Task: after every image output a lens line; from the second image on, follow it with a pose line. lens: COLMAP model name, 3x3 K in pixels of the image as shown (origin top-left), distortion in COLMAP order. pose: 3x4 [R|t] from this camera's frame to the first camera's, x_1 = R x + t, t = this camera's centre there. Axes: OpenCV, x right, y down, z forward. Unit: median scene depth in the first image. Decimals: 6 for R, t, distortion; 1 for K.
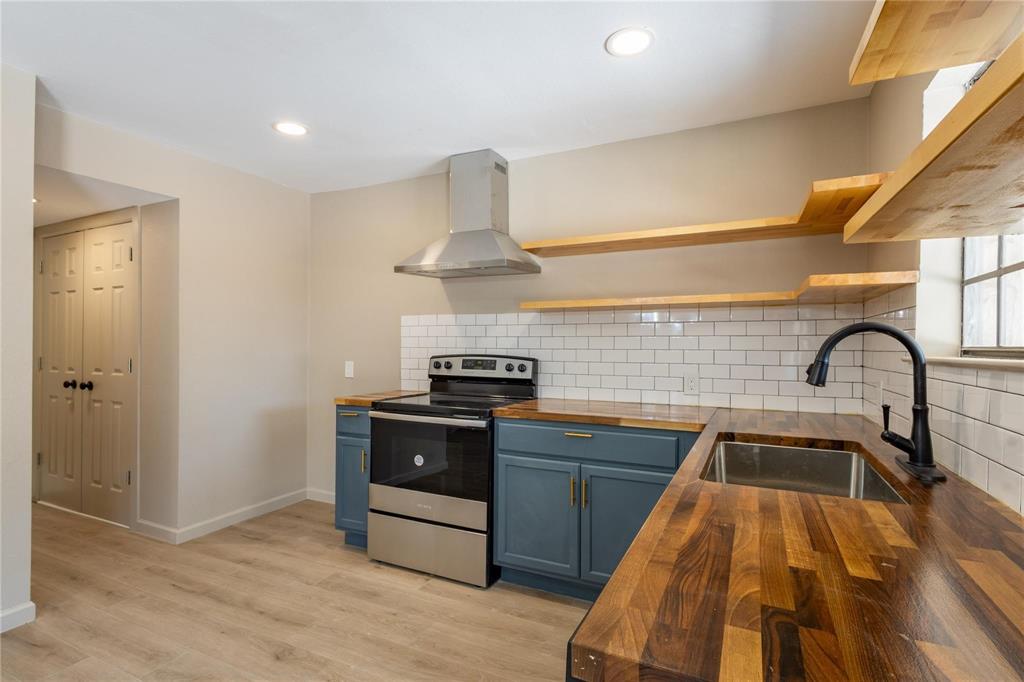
lens RADIAL K [[475.1, 0, 518.8], [0, 475.1, 346.7], [0, 0, 1]] dist [0.010749, -0.000118]
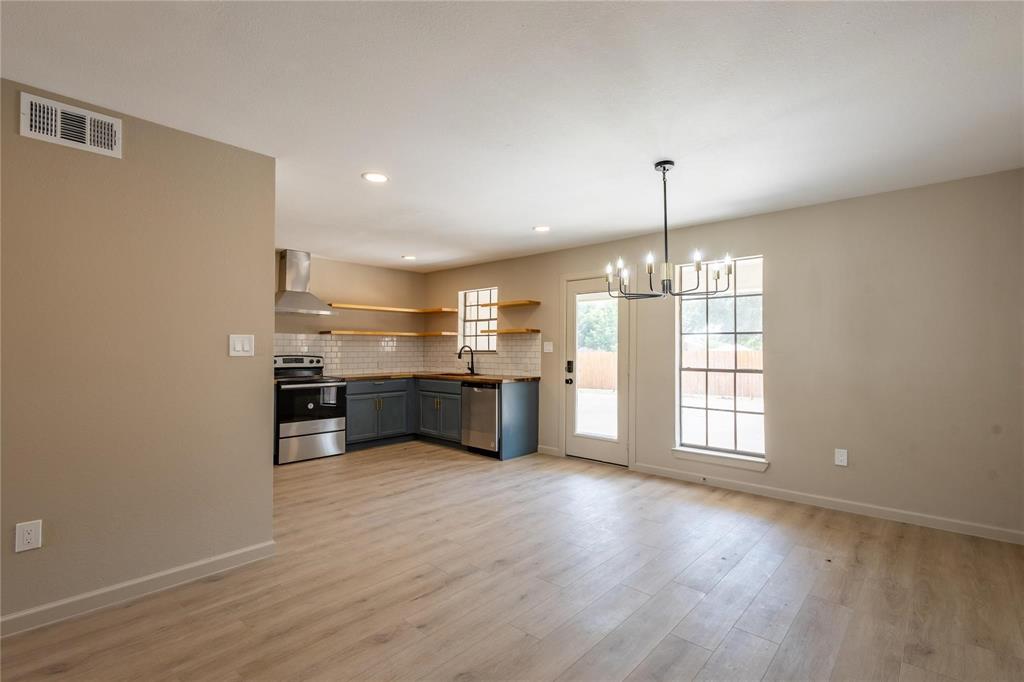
lens RADIAL K [[475.1, 0, 518.8], [0, 475.1, 346.7], [0, 0, 1]] dist [0.010749, -0.000118]
pose [[0.279093, 0.002018, 0.960262, -1.715799], [0.004794, 0.999982, -0.003495, -0.007152], [-0.960252, 0.005579, 0.279079, -0.397966]]
